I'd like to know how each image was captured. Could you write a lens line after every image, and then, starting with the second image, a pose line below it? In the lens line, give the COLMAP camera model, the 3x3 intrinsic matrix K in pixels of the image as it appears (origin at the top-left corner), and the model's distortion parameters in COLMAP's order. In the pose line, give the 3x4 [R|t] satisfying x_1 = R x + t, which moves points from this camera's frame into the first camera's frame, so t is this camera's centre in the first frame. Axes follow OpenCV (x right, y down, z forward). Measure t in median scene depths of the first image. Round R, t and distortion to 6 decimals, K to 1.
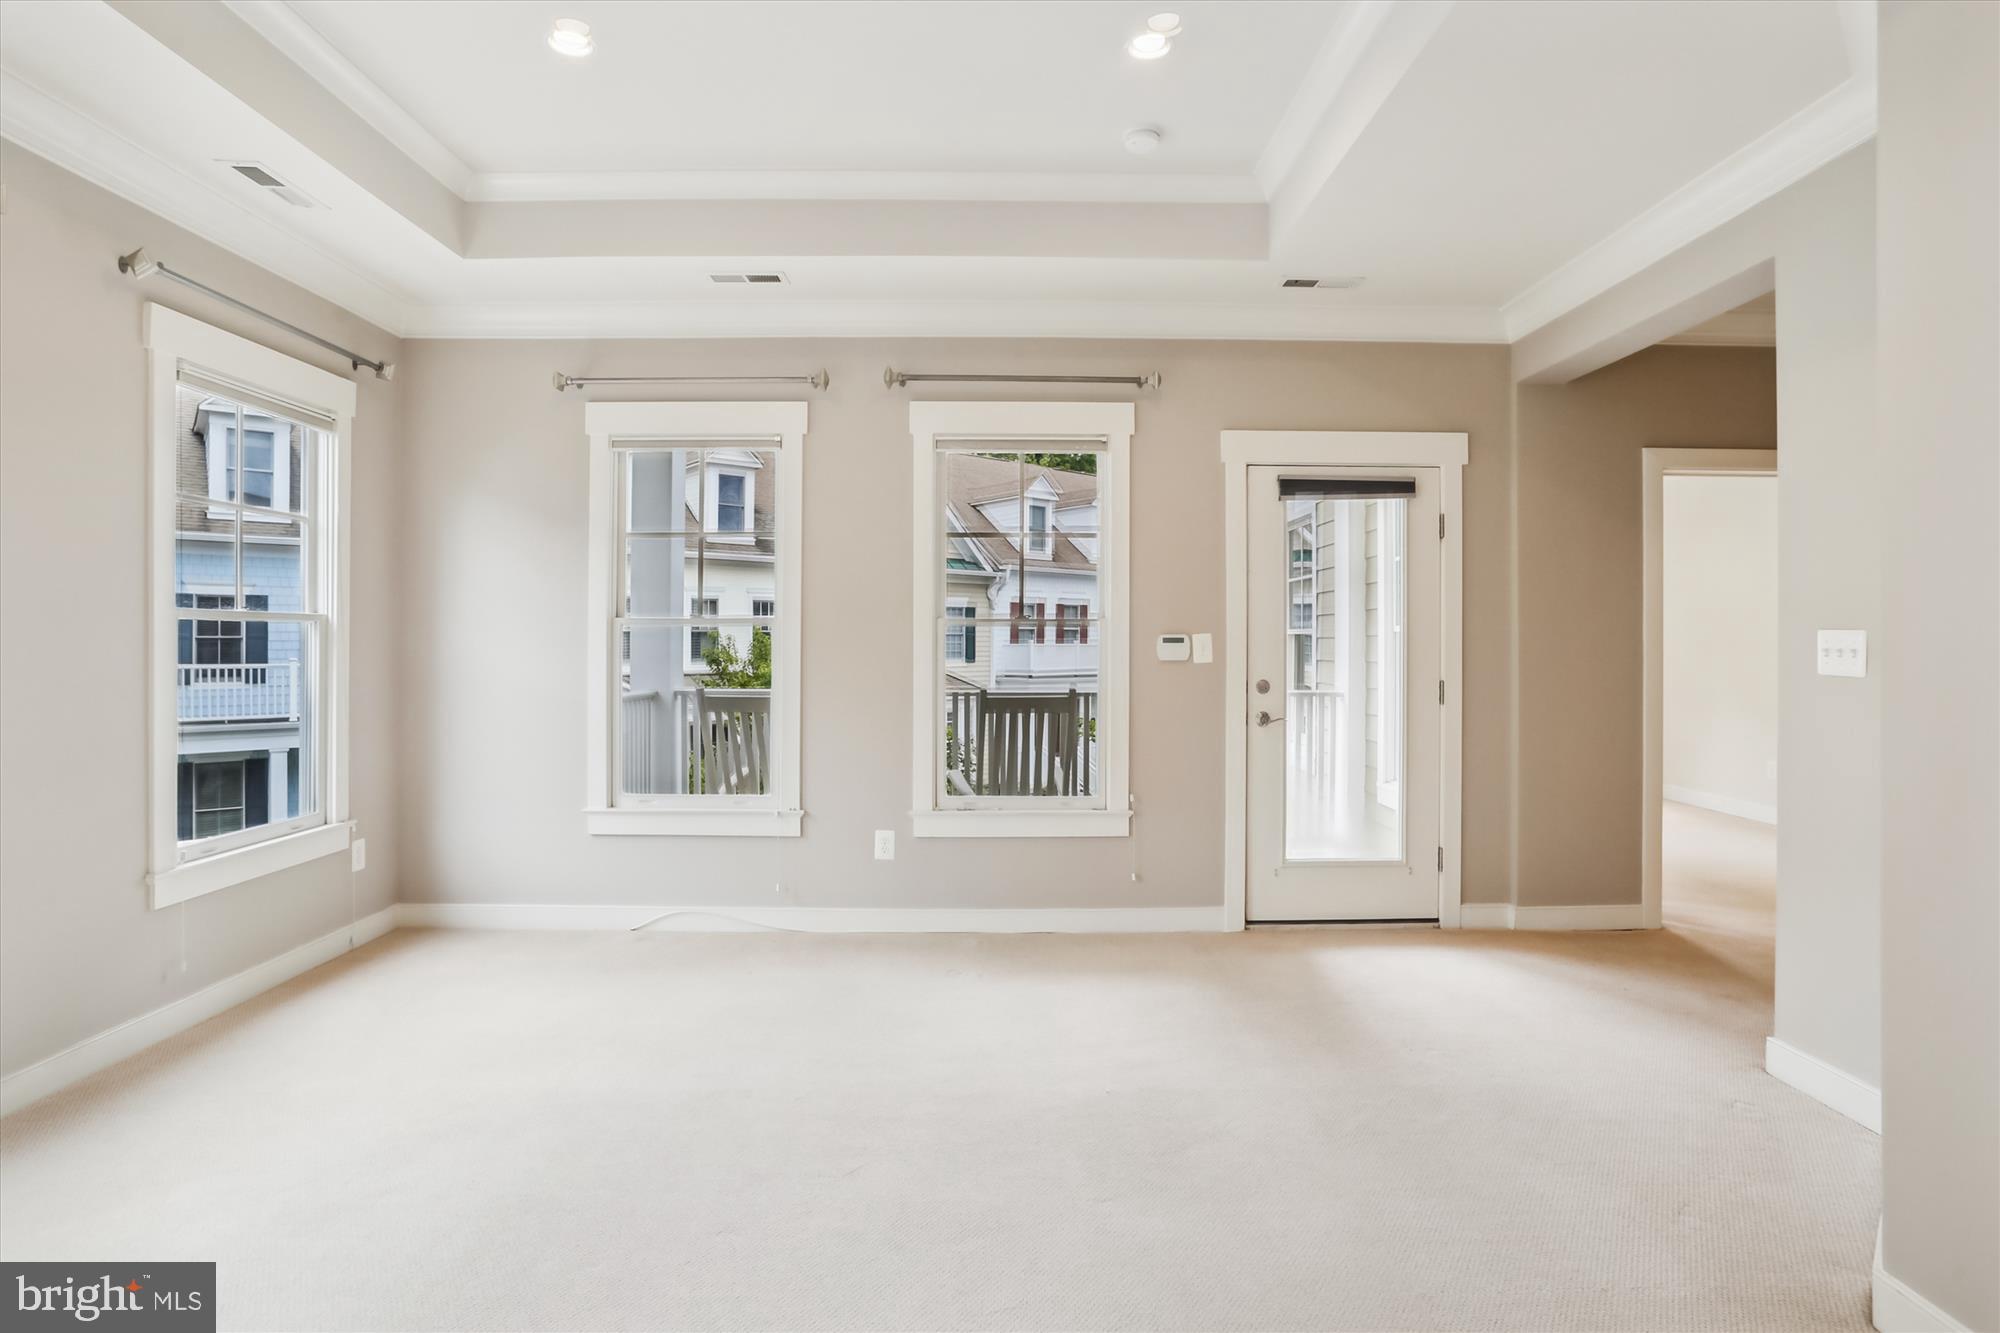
lens RADIAL K [[1008.2, 0, 995.6], [0, 1008.2, 640.1], [0, 0, 1]] dist [-0.065296, 0.007459]
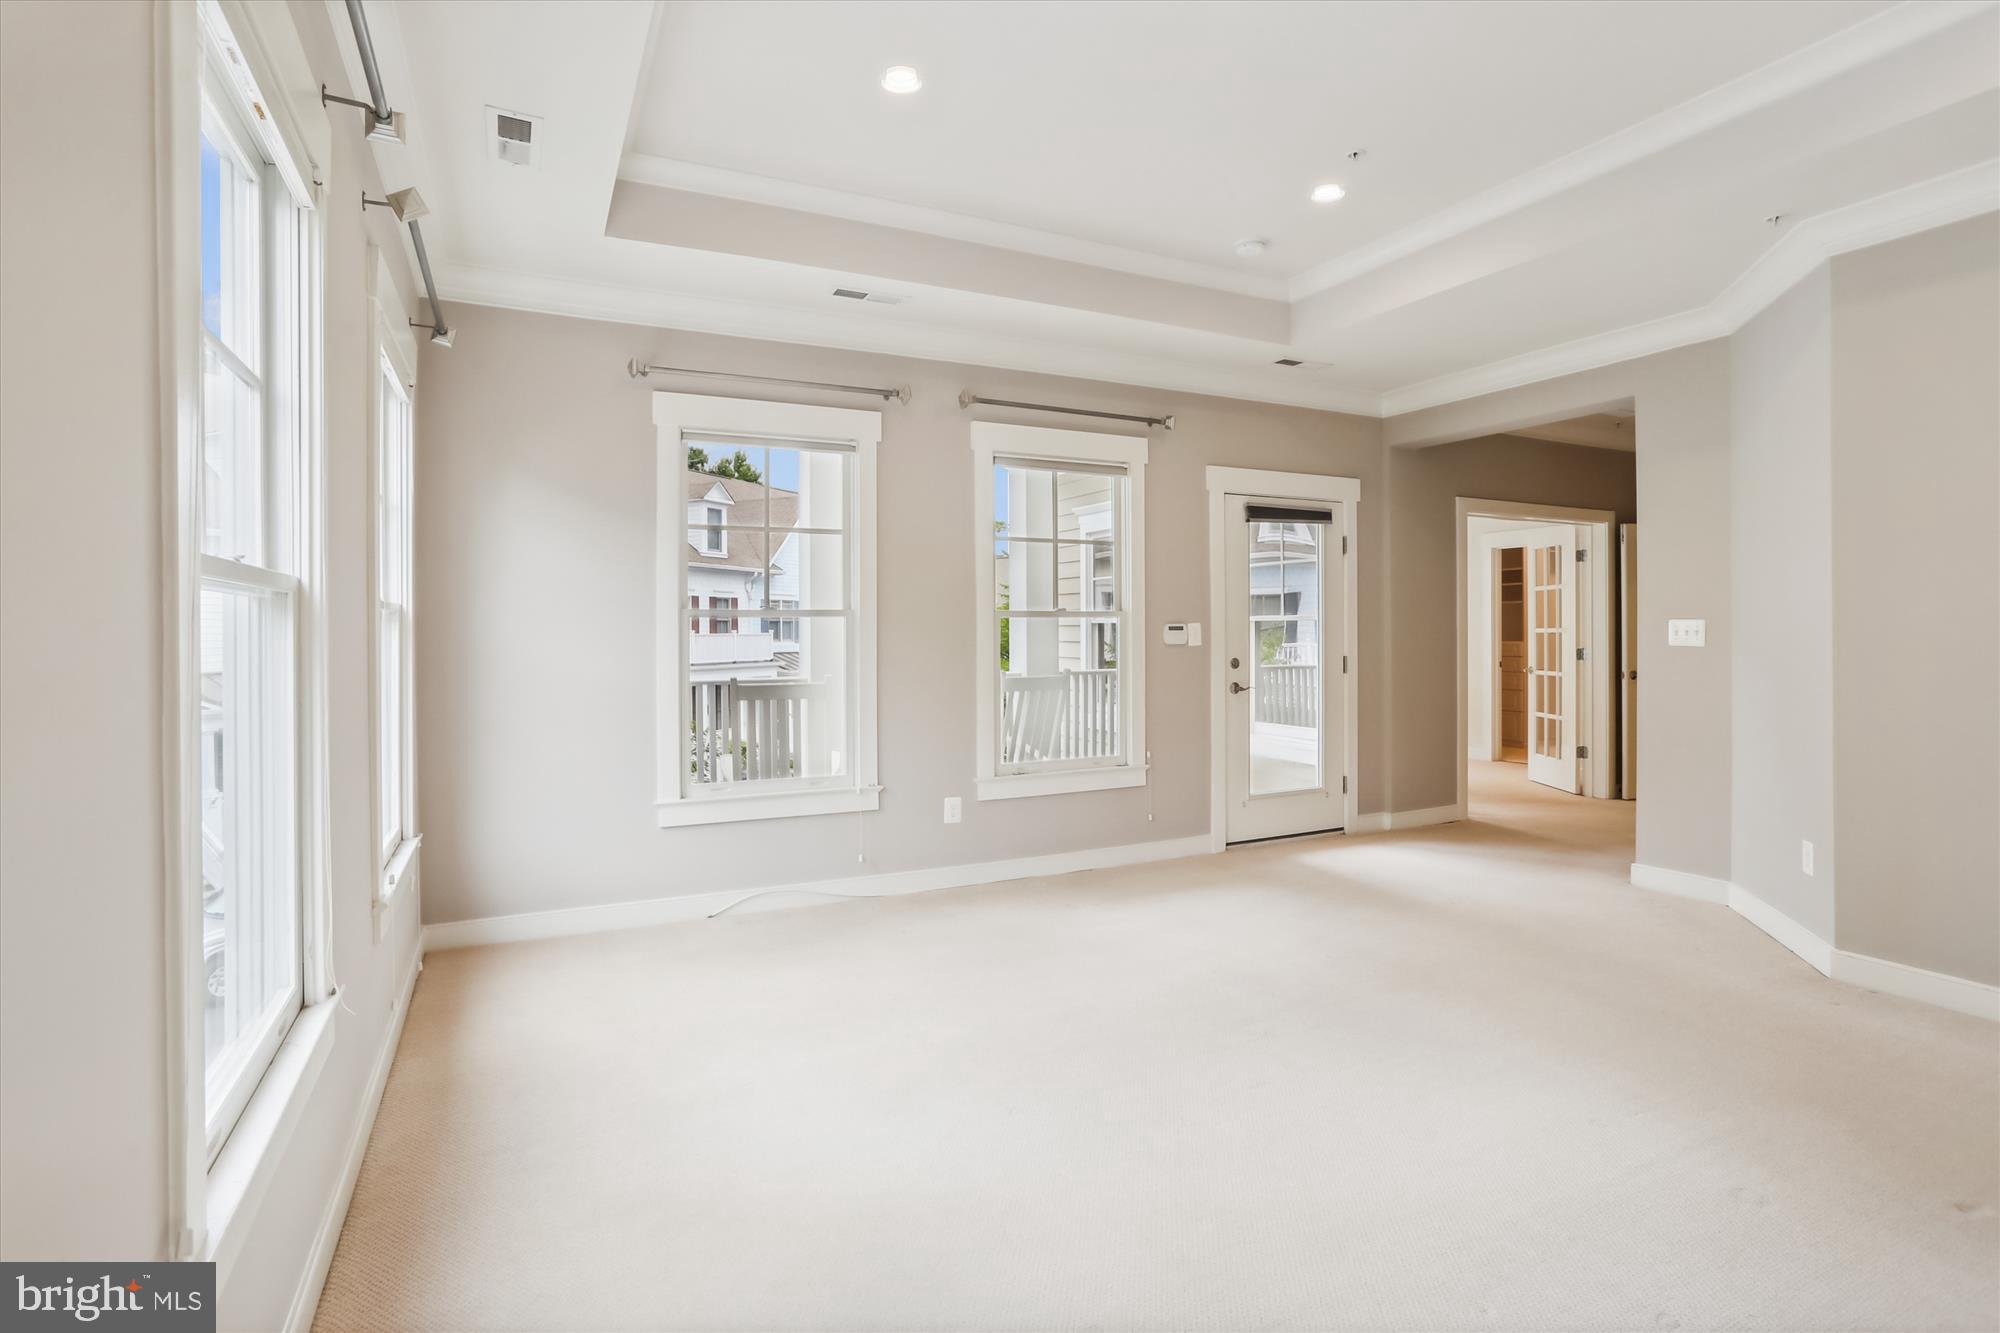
lens RADIAL K [[1008.2, 0, 959.7], [0, 1008.2, 650.7], [0, 0, 1]] dist [-0.065296, 0.007459]
pose [[0.904534, -0.014792, 0.426145, -0.608300], [0.006646, 0.999766, 0.020598, 0.000333], [-0.426350, -0.015799, 0.904420, -0.030657]]
